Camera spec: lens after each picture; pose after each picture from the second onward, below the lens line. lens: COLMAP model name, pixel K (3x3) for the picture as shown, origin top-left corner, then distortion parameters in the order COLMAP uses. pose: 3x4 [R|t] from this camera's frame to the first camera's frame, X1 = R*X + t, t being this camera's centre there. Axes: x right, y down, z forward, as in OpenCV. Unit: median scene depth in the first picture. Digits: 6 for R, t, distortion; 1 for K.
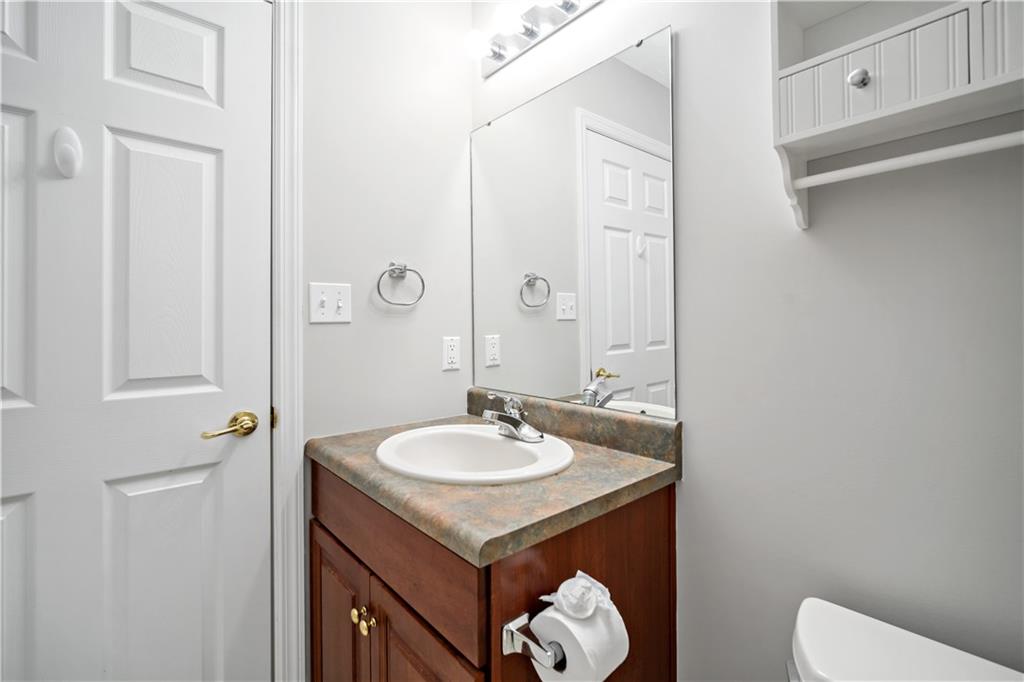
lens RADIAL K [[468.6, 0, 504.0], [0, 468.6, 326.0], [0, 0, 1]] dist [-0.003855, -0.000450]
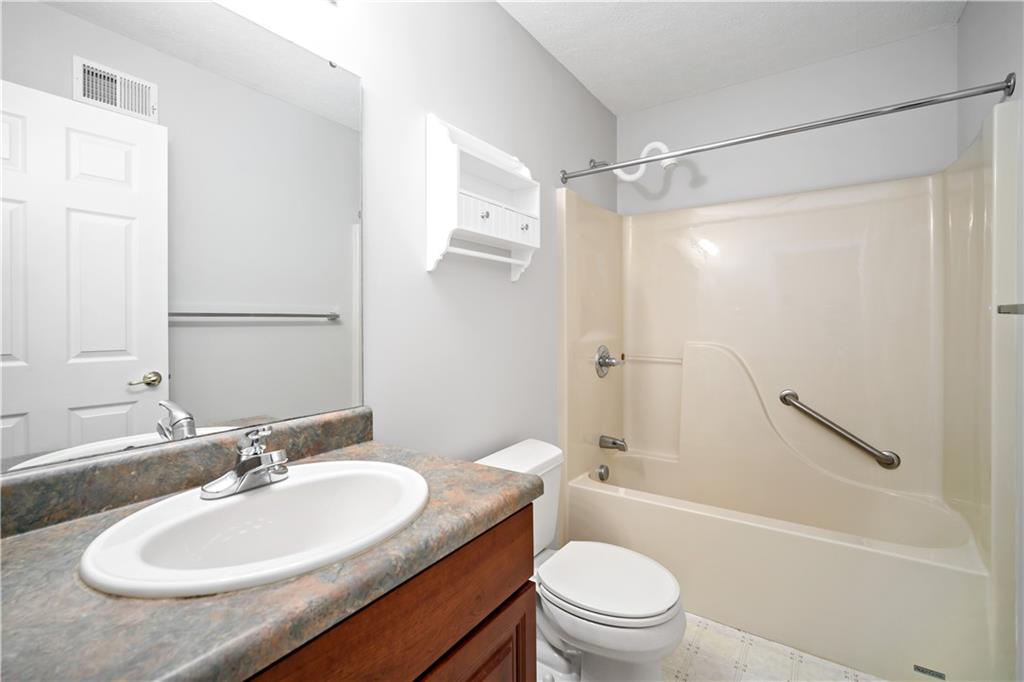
lens RADIAL K [[468.6, 0, 504.0], [0, 468.6, 326.0], [0, 0, 1]] dist [-0.003855, -0.000450]
pose [[-0.272125, -0.001667, 0.962260, -1.070684], [0.003858, 0.999989, 0.002823, -0.019087], [-0.962254, 0.004481, -0.272116, 1.116712]]
